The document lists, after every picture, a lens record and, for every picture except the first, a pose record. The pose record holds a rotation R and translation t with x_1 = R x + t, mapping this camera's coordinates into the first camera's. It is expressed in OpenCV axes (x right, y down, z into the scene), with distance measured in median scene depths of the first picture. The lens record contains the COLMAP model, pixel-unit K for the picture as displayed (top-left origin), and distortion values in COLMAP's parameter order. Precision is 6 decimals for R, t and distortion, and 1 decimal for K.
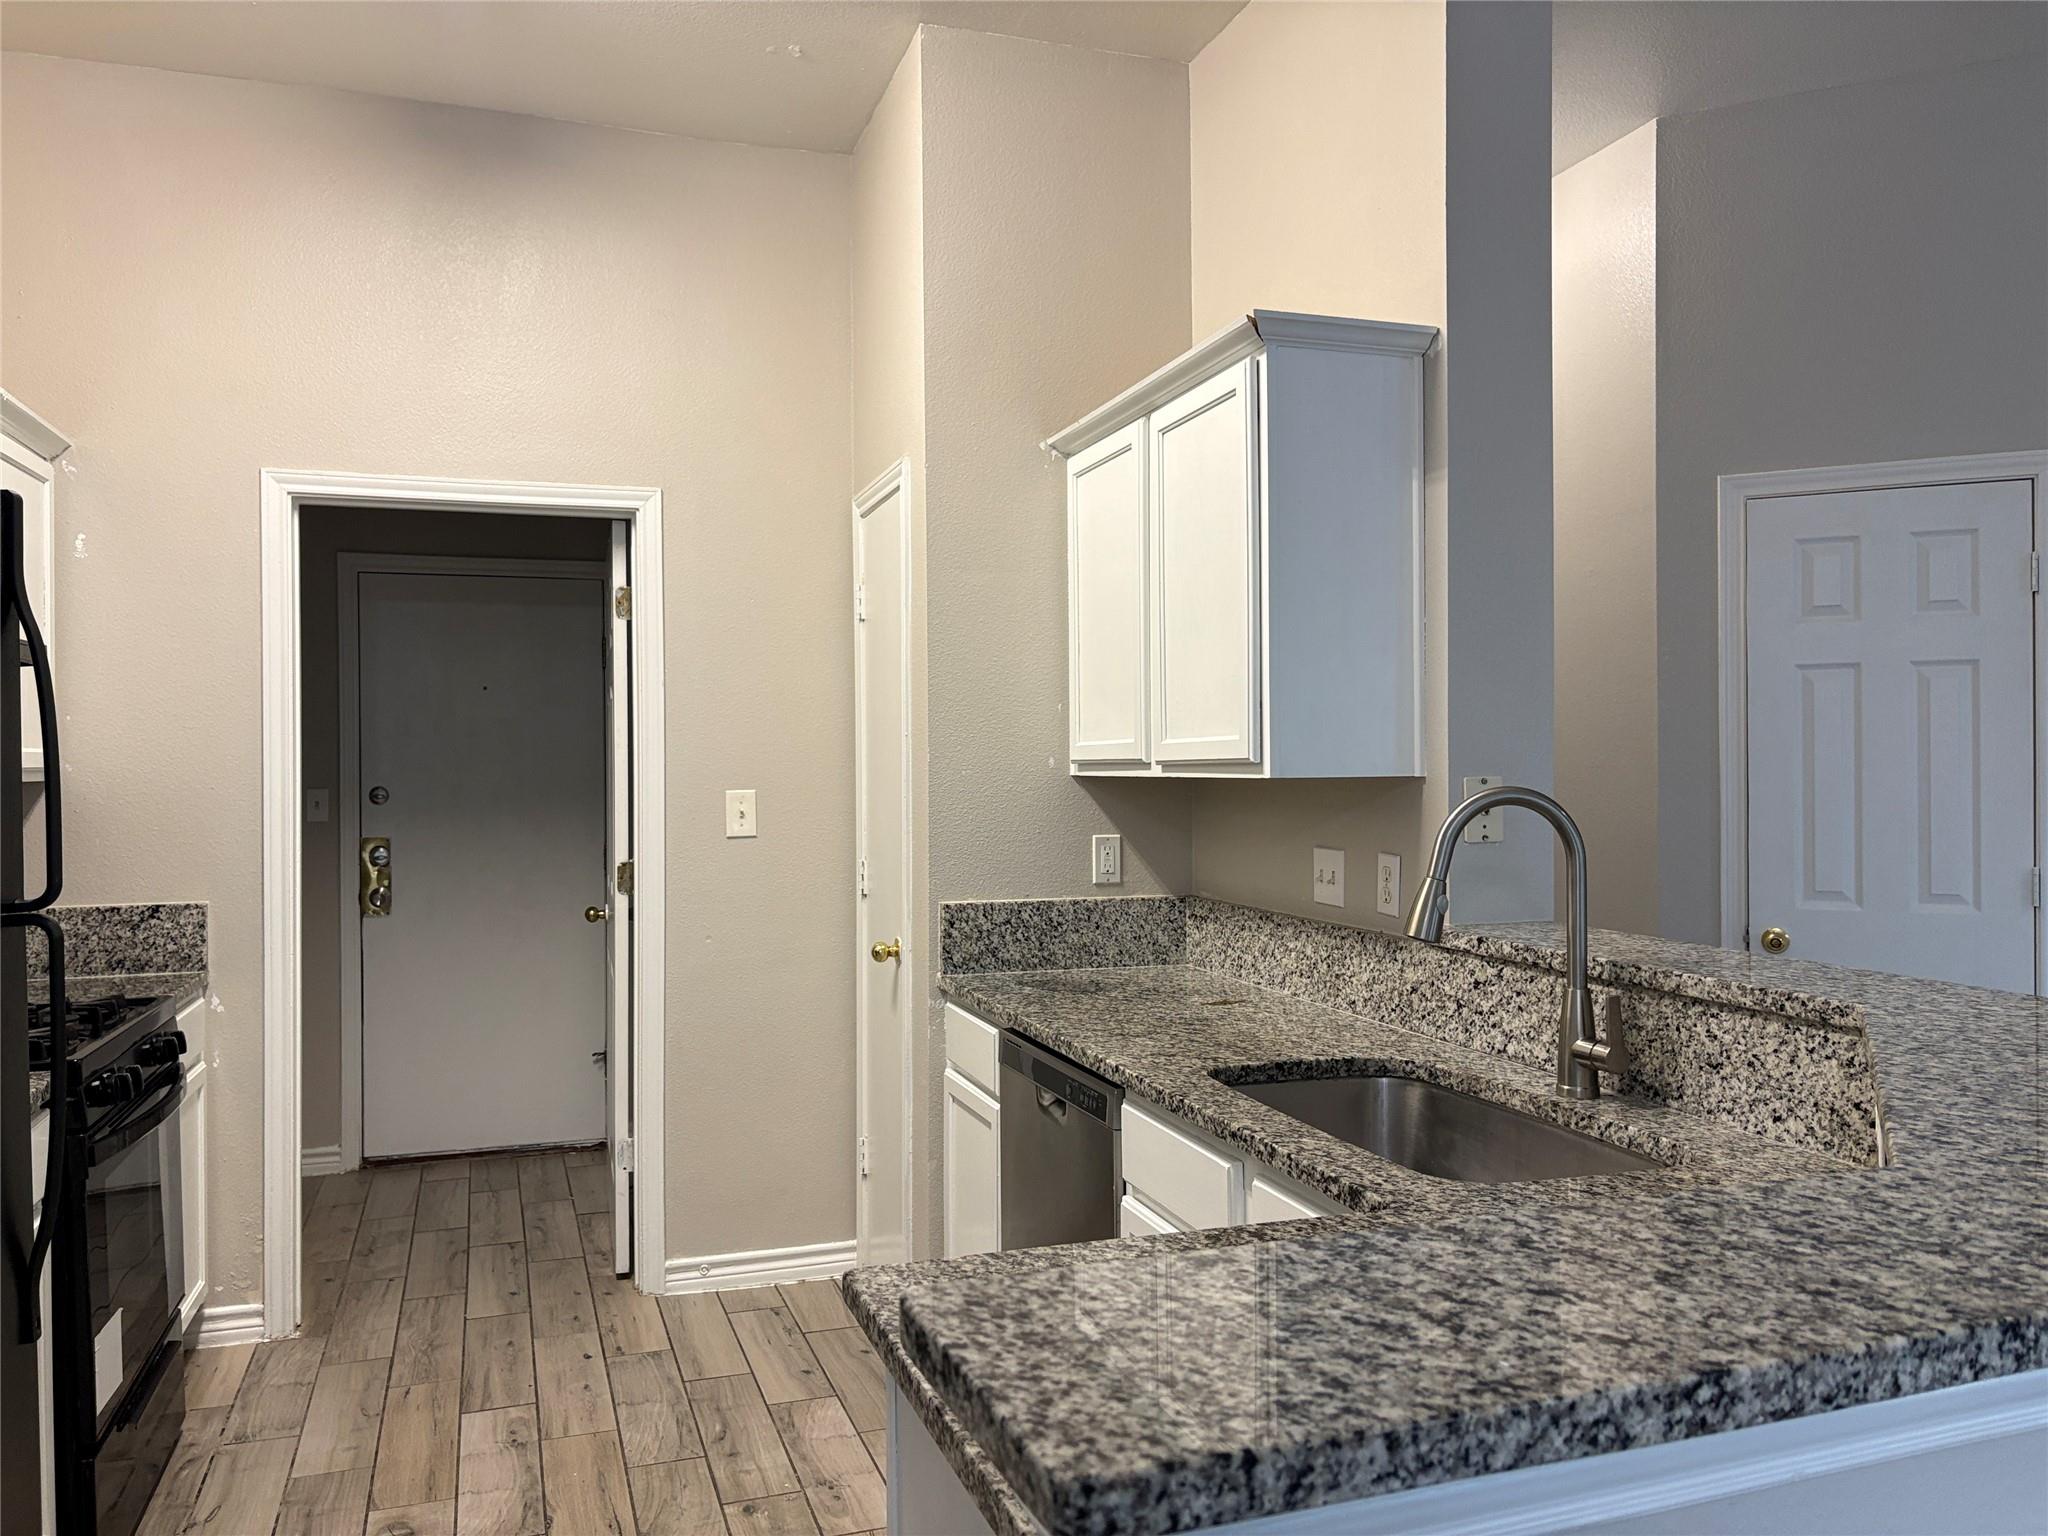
lens RADIAL K [[1558.9, 0, 1024.0], [0, 1558.9, 768.0], [0, 0, 1]] dist [0.055873, -0.052657]
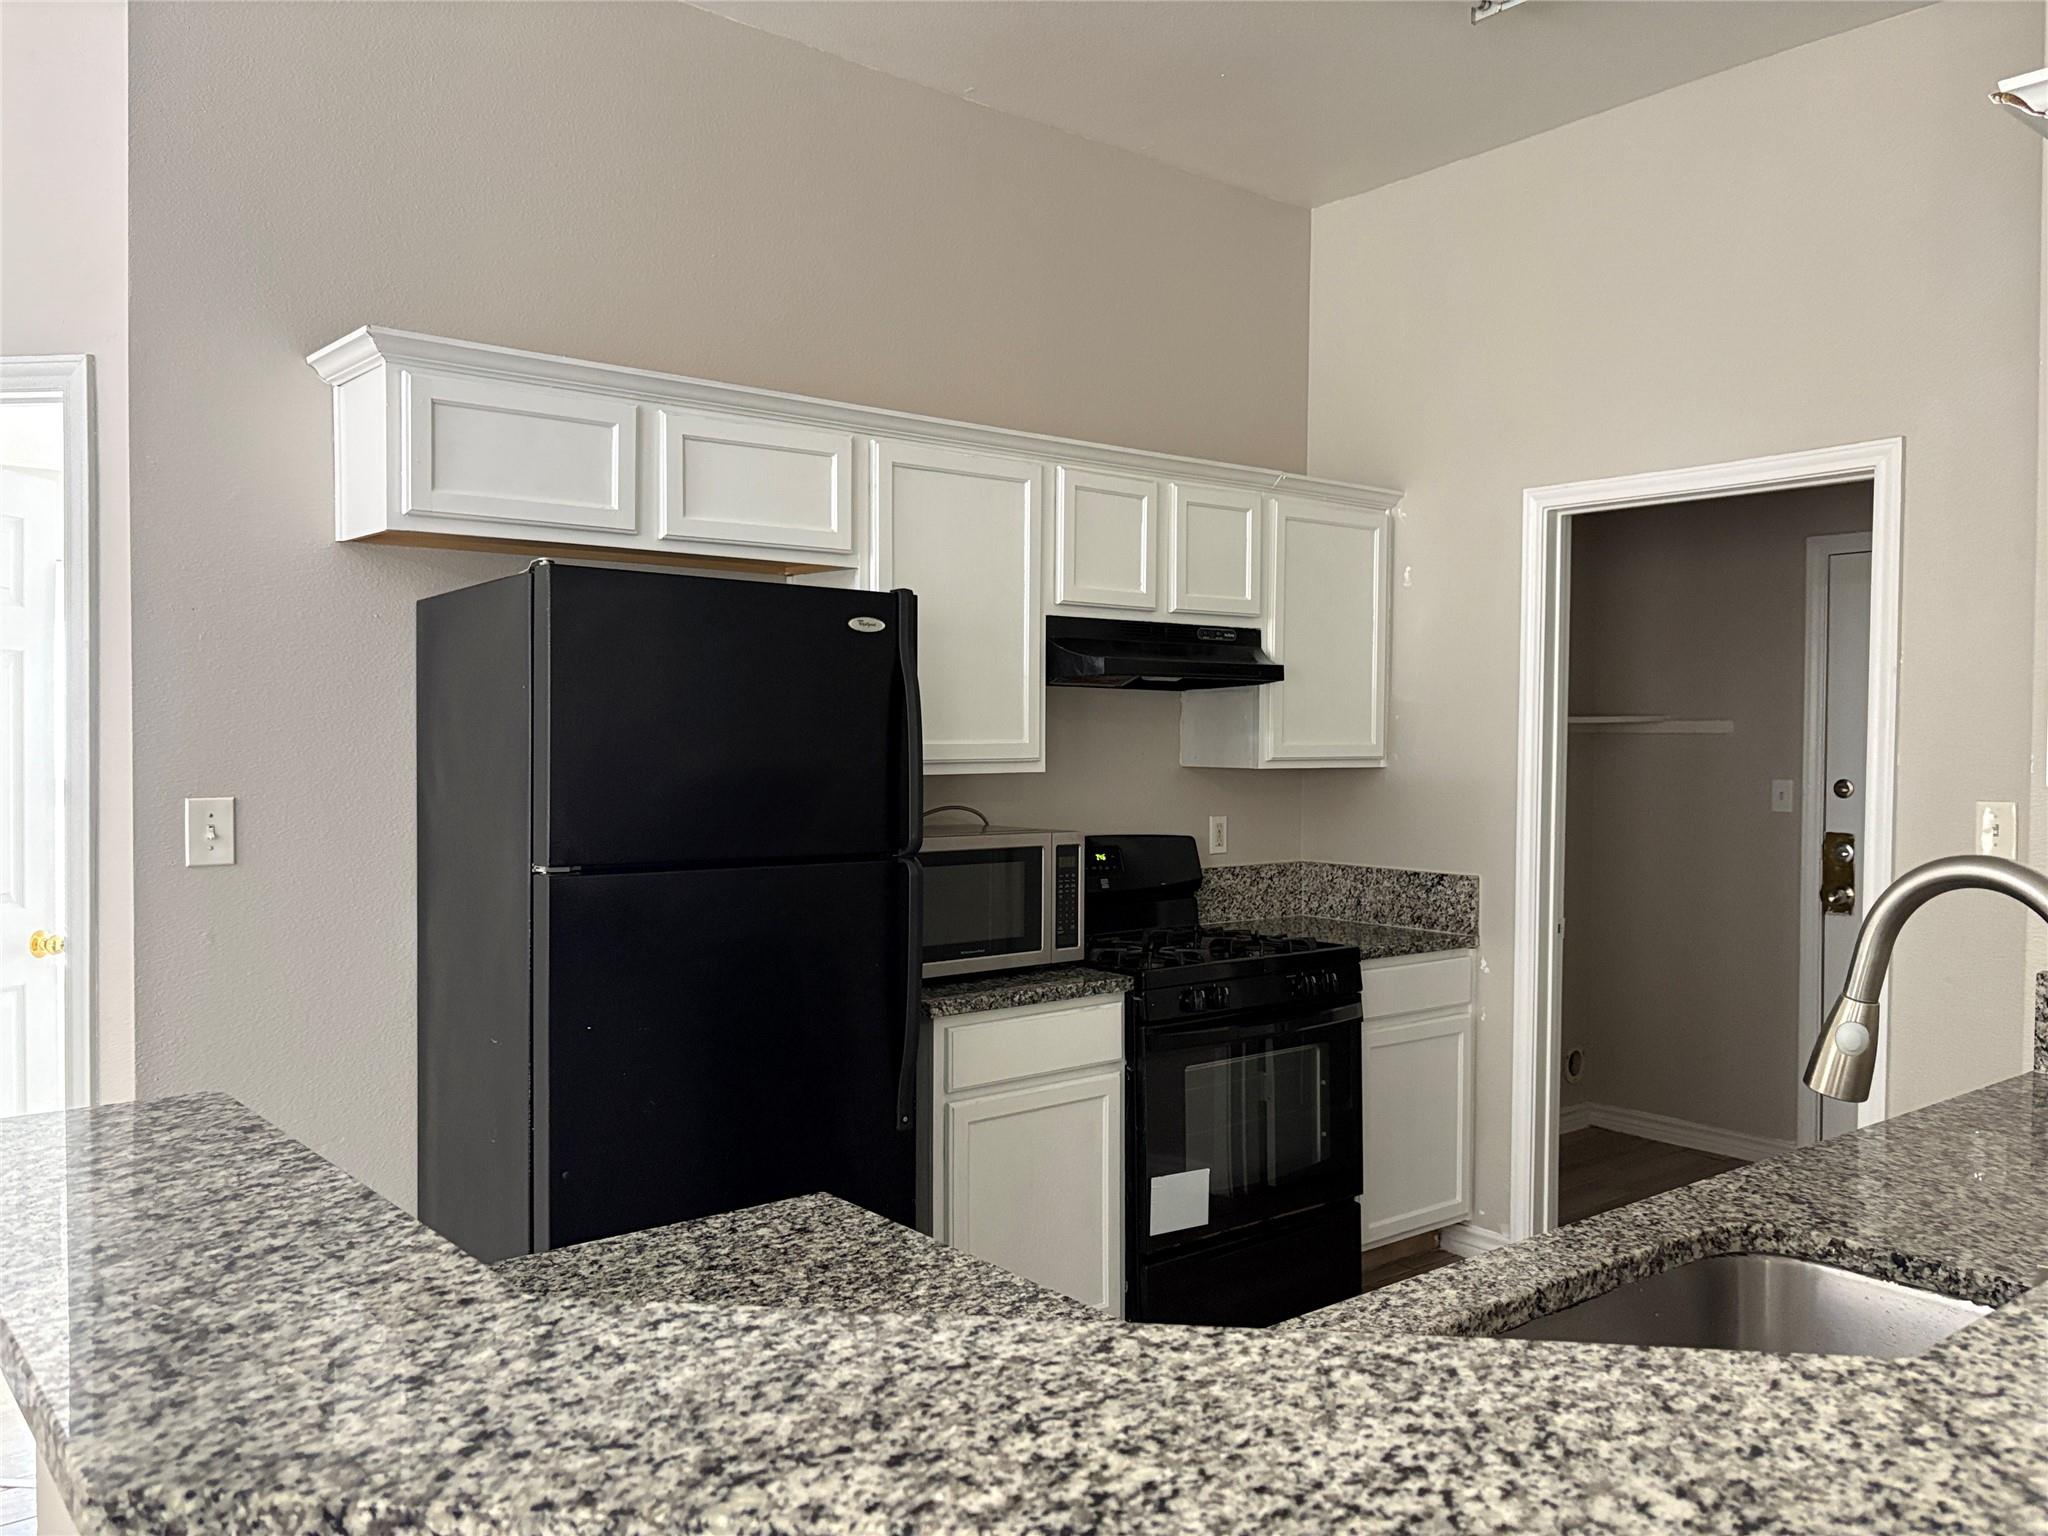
lens RADIAL K [[1558.9, 0, 1024.0], [0, 1558.9, 768.0], [0, 0, 1]] dist [0.055873, -0.052657]
pose [[0.349314, 0.027442, -0.936604, 1.645246], [-0.012574, 0.999618, 0.024599, -0.066395], [0.936921, 0.003184, 0.349525, 1.092435]]
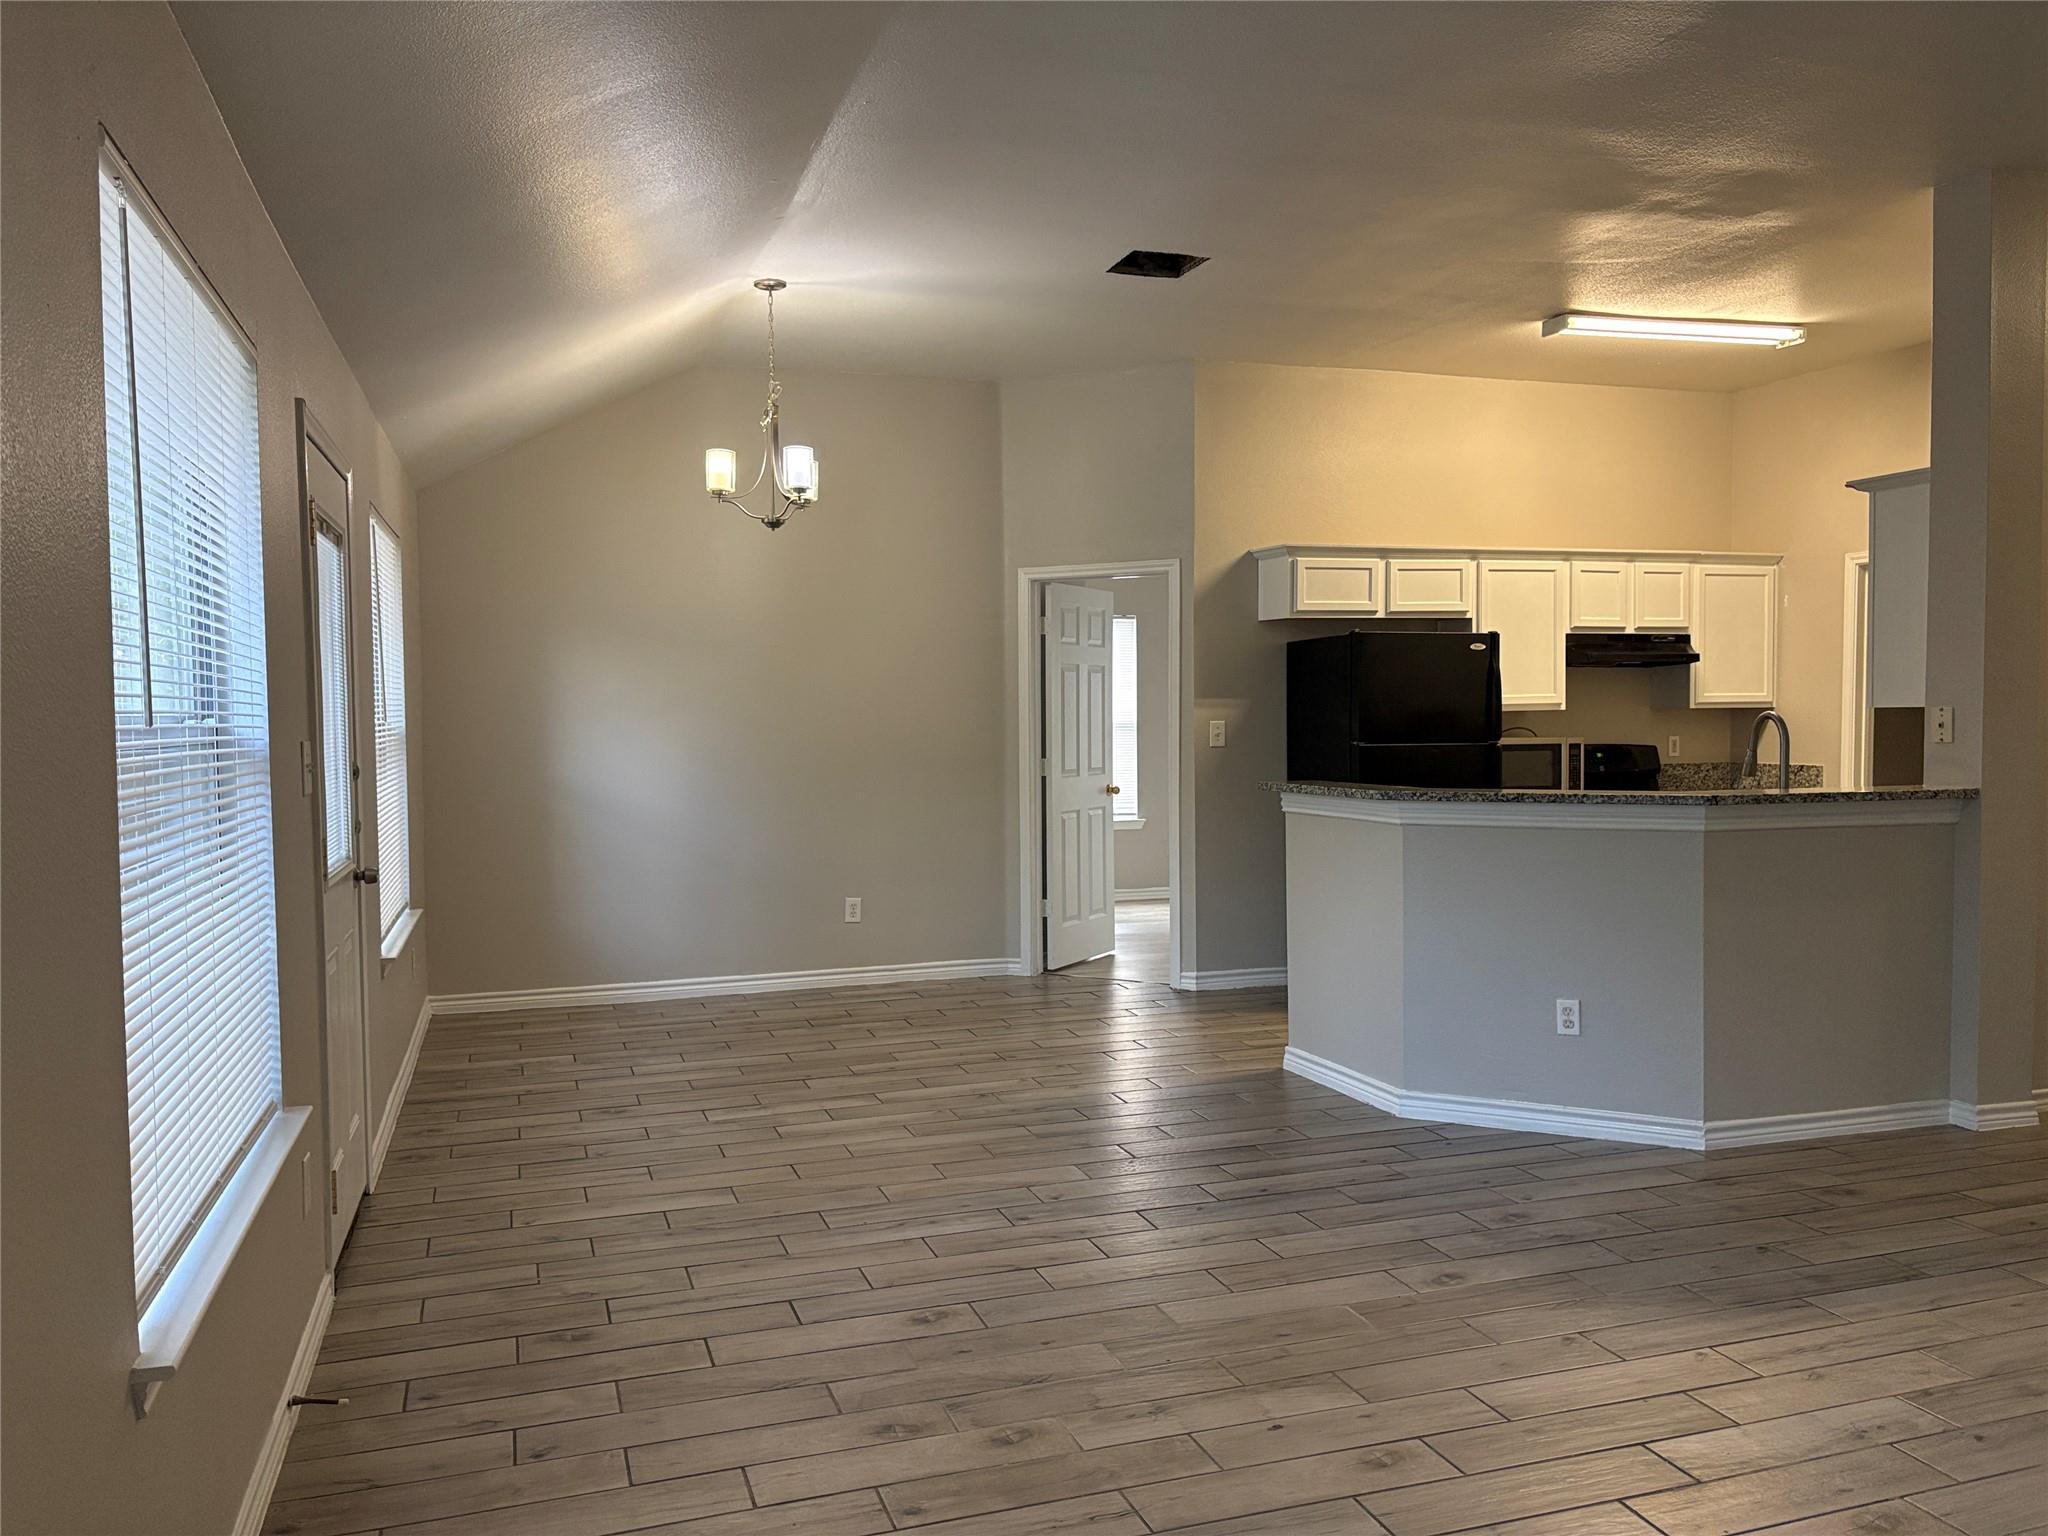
lens RADIAL K [[1579.4, 0, 1024.0], [0, 1579.4, 768.0], [0, 0, 1]] dist [0.013080, 0.004109]
pose [[-0.005588, 0.038460, -0.999244, 6.069518], [0.004639, 0.999250, 0.038435, 0.009811], [0.999974, -0.004421, -0.005763, -0.208916]]
